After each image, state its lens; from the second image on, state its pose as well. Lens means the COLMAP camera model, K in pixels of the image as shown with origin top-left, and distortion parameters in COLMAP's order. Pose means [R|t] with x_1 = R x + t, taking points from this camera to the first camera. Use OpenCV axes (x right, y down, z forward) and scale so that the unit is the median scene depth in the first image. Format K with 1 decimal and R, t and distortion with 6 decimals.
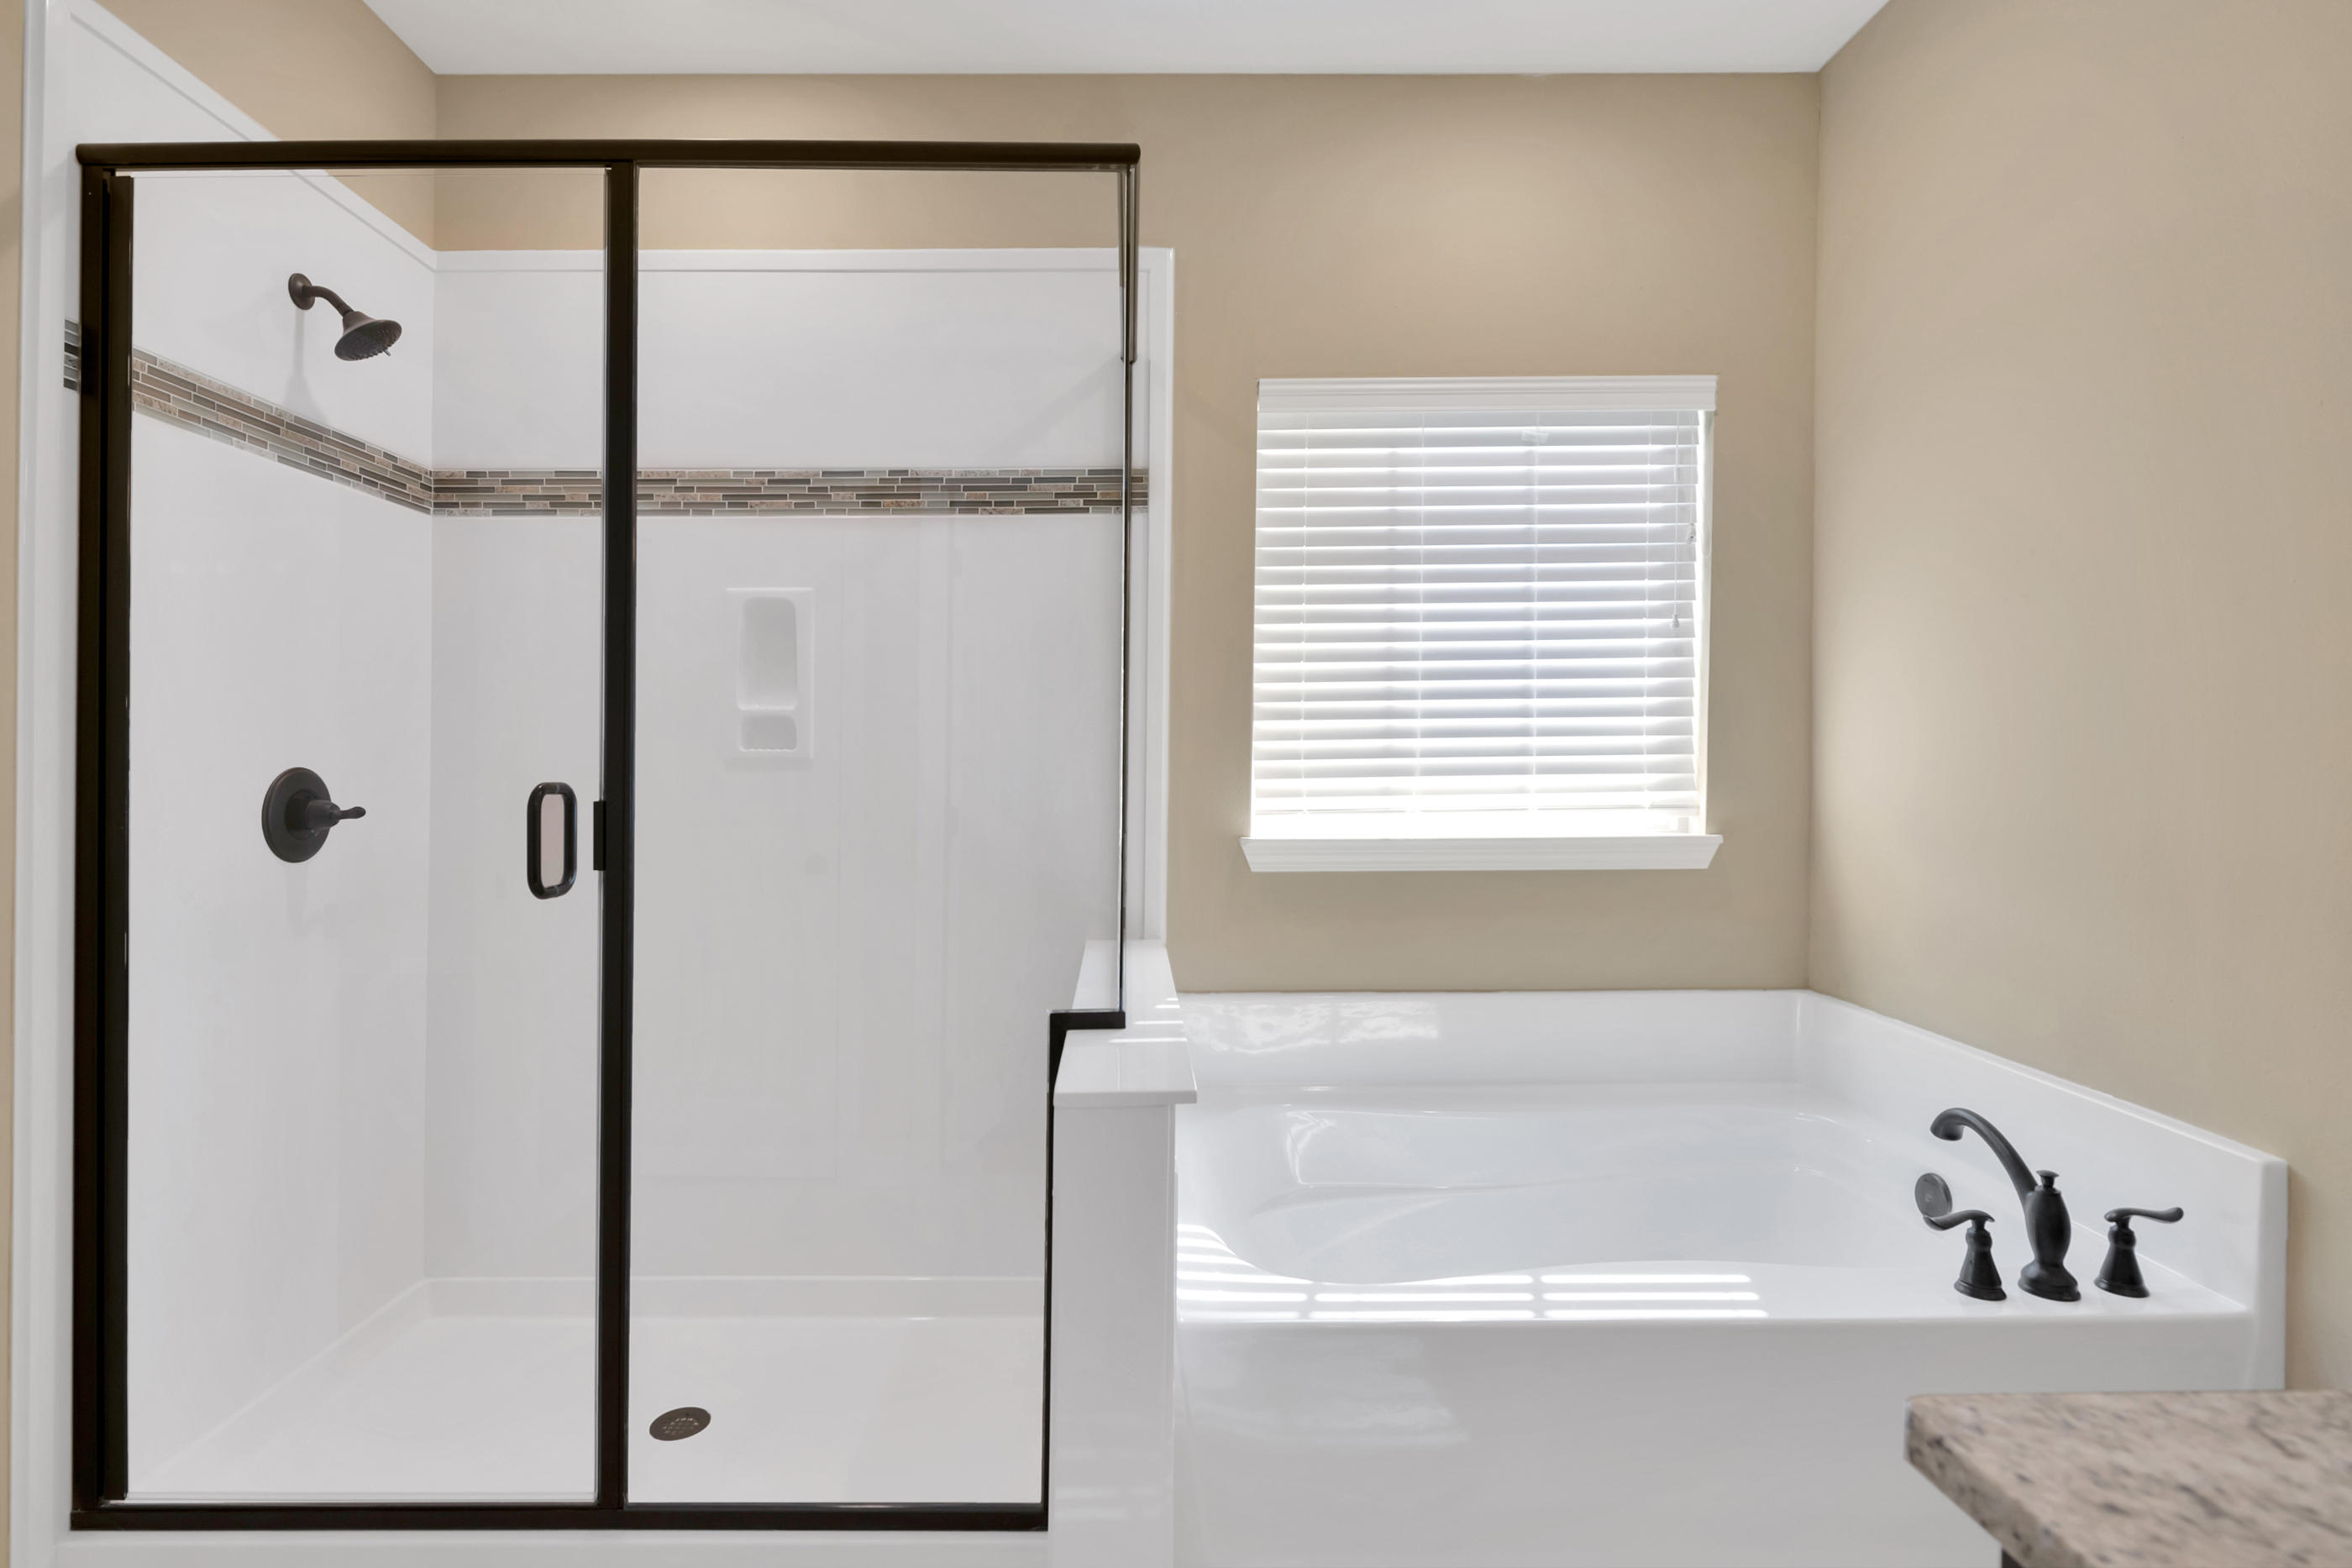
lens RADIAL K [[1162.8, 0, 1167.0], [0, 1162.8, 749.4], [0, 0, 1]] dist [0.001841, -0.000046]
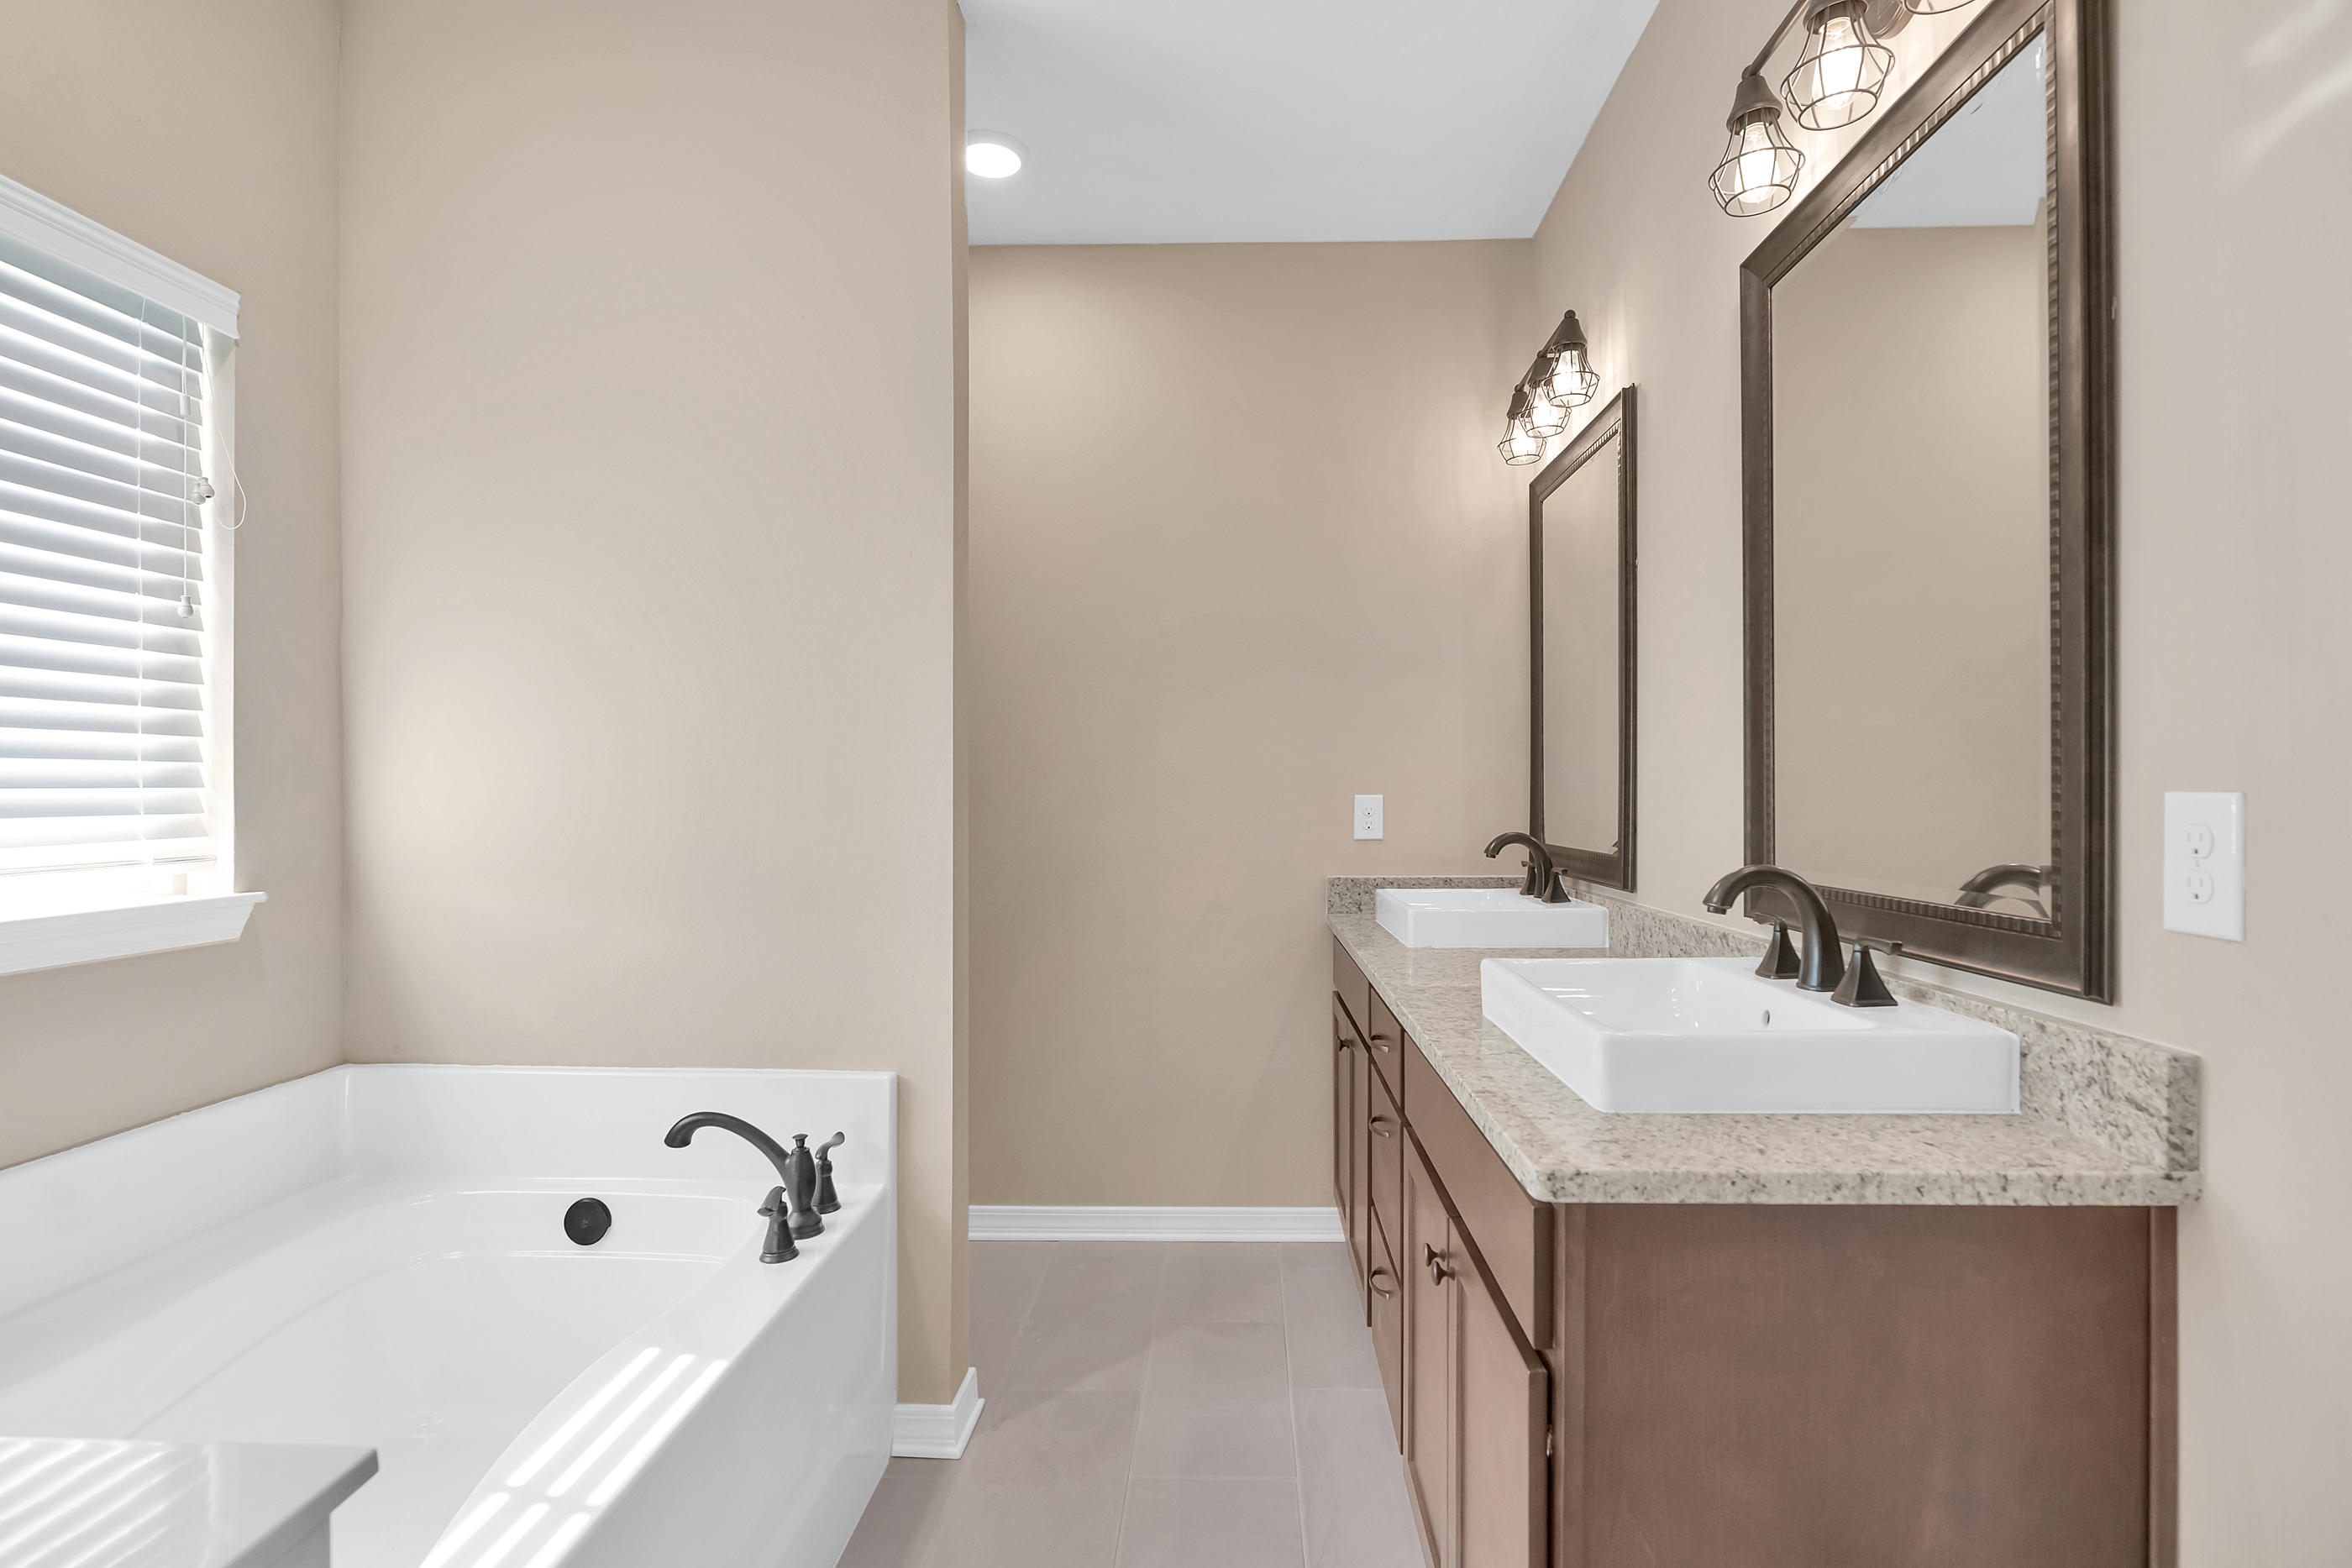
lens RADIAL K [[1142.7, 0, 1172.2], [0, 1142.7, 800.7], [0, 0, 1]] dist [0.002514, 0.000105]
pose [[0.055637, -0.003150, 0.998446, -0.247429], [-0.005922, 0.999976, 0.003484, 0.005821], [-0.998434, -0.006107, 0.055617, 0.341299]]
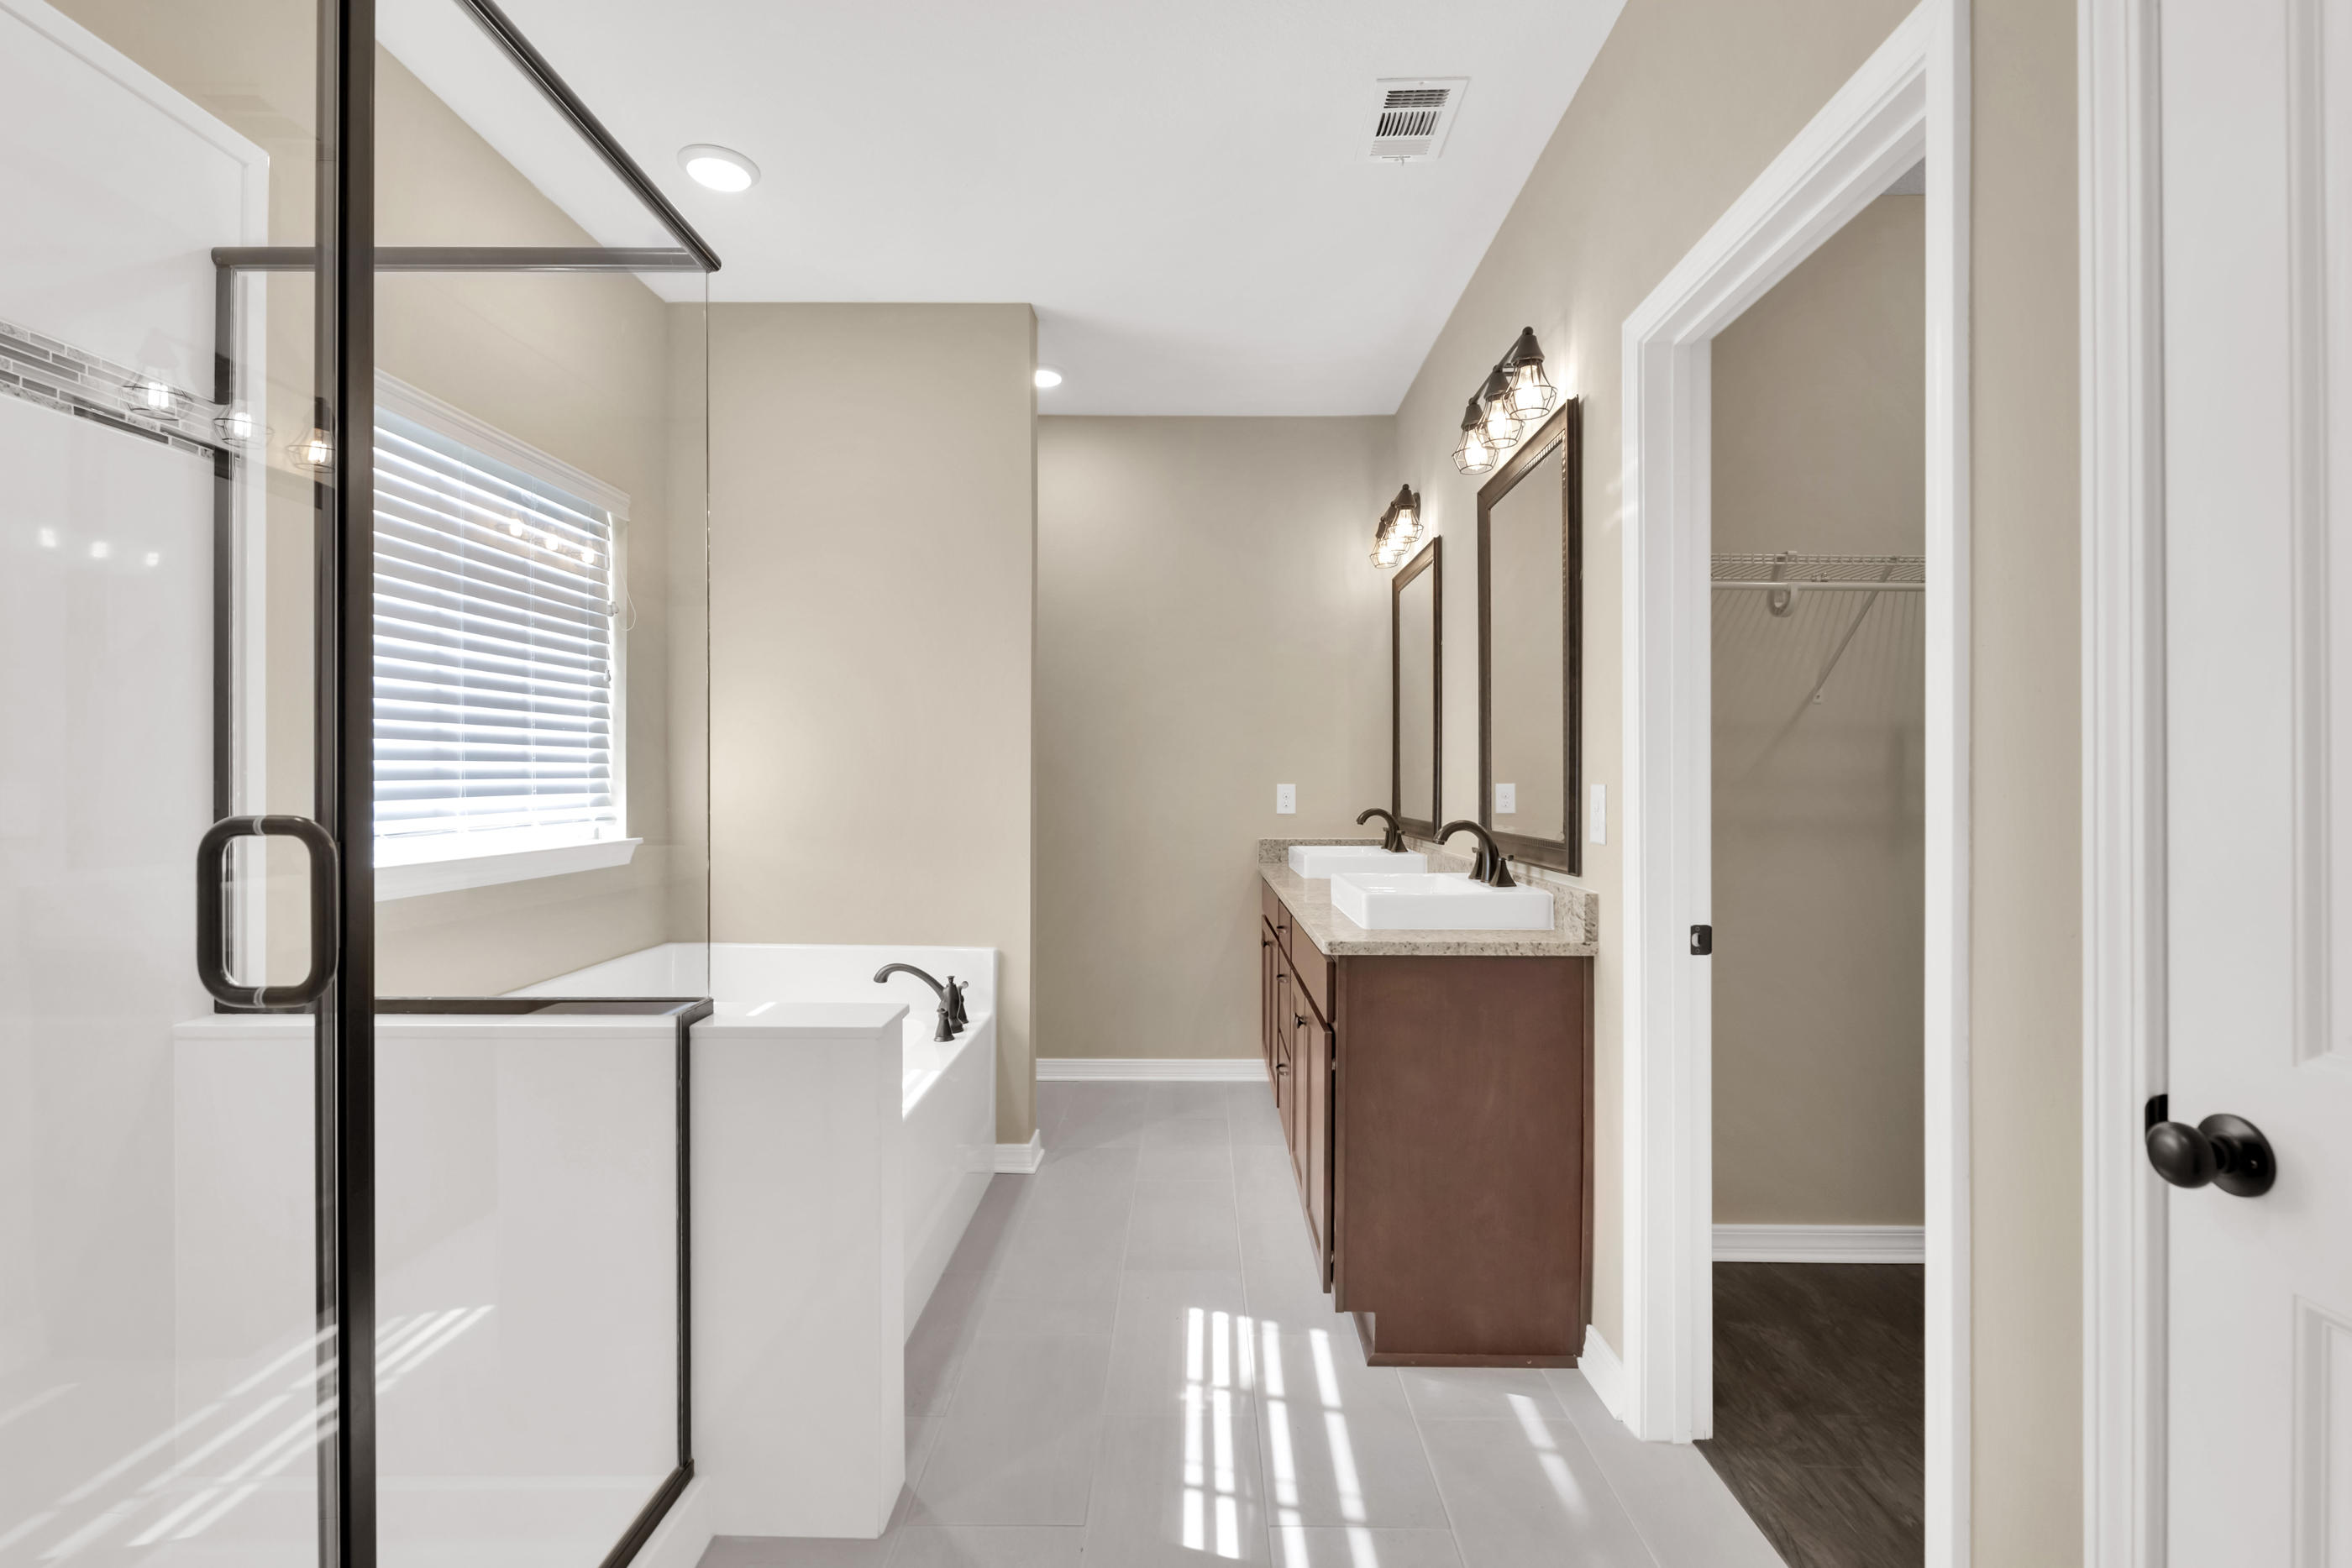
lens RADIAL K [[1032.3, 0, 1166.0], [0, 1032.3, 782.4], [0, 0, 1]] dist [0.001670, -0.003907]
pose [[0.029430, 0.003304, 0.999561, -0.690698], [-0.009360, 0.999952, -0.003030, 0.006483], [-0.999523, -0.009267, 0.029459, 0.343577]]
